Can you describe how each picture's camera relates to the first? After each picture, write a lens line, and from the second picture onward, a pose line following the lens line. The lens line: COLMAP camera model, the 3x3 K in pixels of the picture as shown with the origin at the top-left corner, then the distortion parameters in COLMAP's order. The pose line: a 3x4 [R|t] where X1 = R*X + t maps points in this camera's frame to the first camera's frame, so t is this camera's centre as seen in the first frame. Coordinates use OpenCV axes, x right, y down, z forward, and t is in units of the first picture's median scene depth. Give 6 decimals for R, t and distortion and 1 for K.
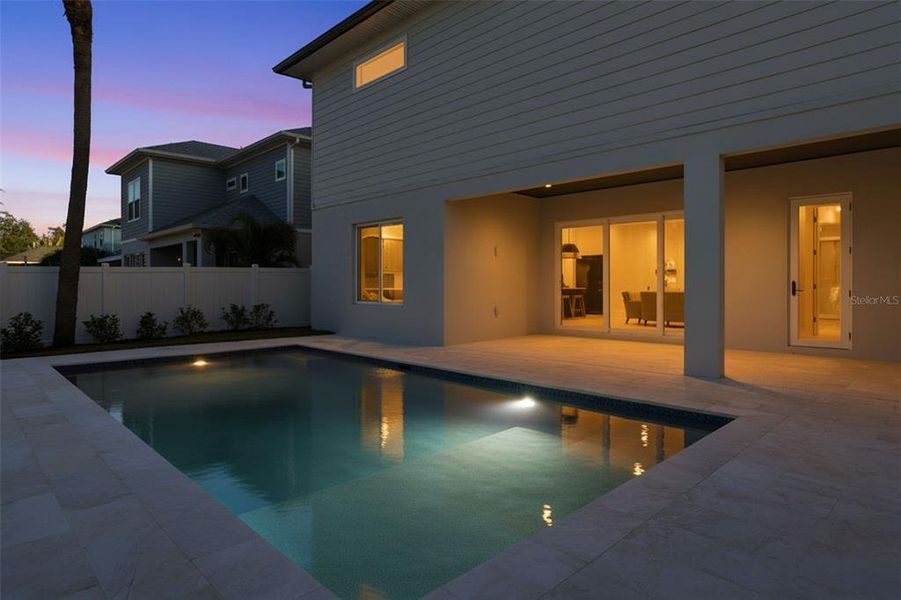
lens RADIAL K [[515.7, 0, 456.9], [0, 515.7, 293.4], [0, 0, 1]] dist [-0.031220, 0.004407]
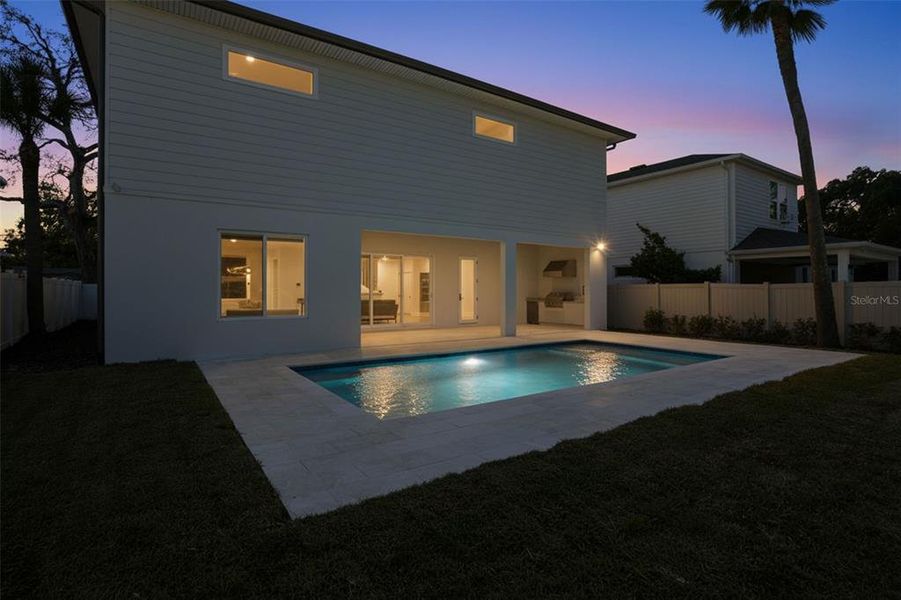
lens RADIAL K [[428.0, 0, 447.7], [0, 428.0, 301.8], [0, 0, 1]] dist [-0.041274, 0.004893]
pose [[0.206933, -0.019222, 0.978166, -0.937895], [0.014698, 0.999755, 0.016537, -0.018253], [-0.978245, 0.010955, 0.207164, 0.548418]]
